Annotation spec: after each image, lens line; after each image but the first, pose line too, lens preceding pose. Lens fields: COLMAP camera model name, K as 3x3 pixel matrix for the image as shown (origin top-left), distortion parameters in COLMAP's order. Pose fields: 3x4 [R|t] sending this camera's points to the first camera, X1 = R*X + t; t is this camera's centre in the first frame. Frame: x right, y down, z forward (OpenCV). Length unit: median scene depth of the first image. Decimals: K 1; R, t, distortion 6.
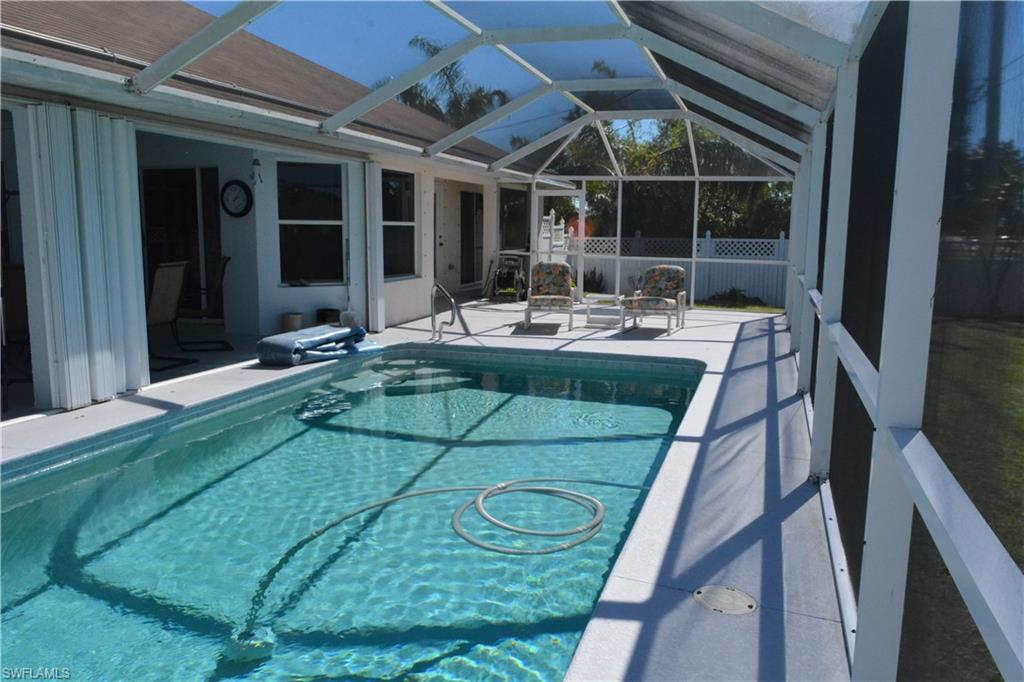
lens RADIAL K [[794.6, 0, 507.6], [0, 794.6, 343.5], [0, 0, 1]] dist [-0.013393, -0.014707]
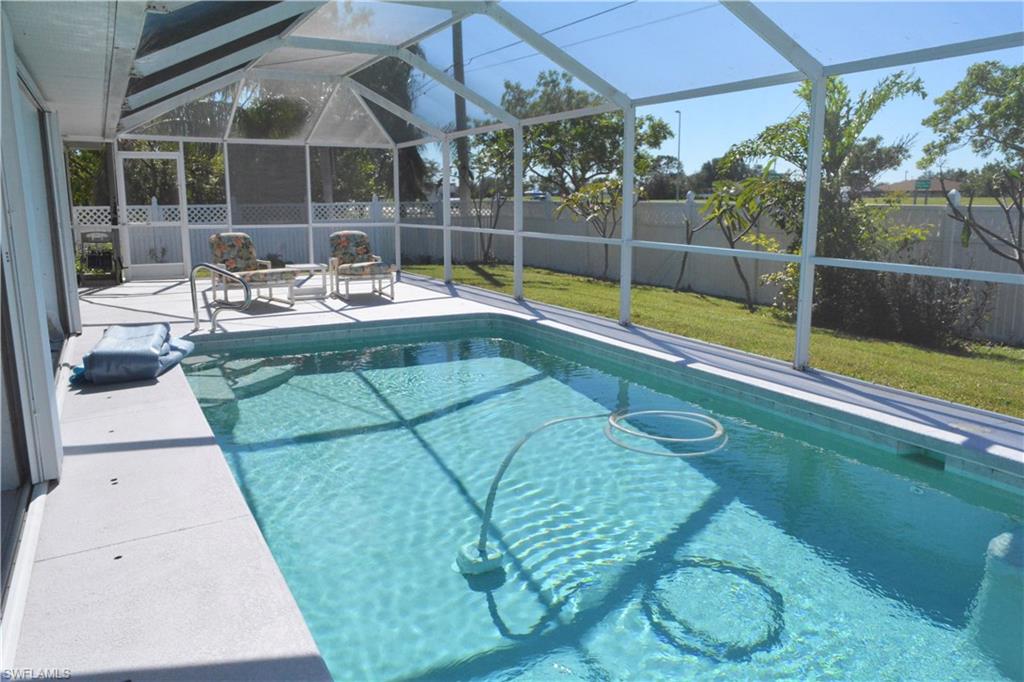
lens RADIAL K [[794.6, 0, 519.6], [0, 794.6, 342.3], [0, 0, 1]] dist [-0.013393, -0.014707]
pose [[0.691561, -0.144831, 0.707649, -0.290997], [0.114896, 0.989275, 0.090186, -0.018549], [-0.713121, 0.018937, 0.700785, 0.108530]]
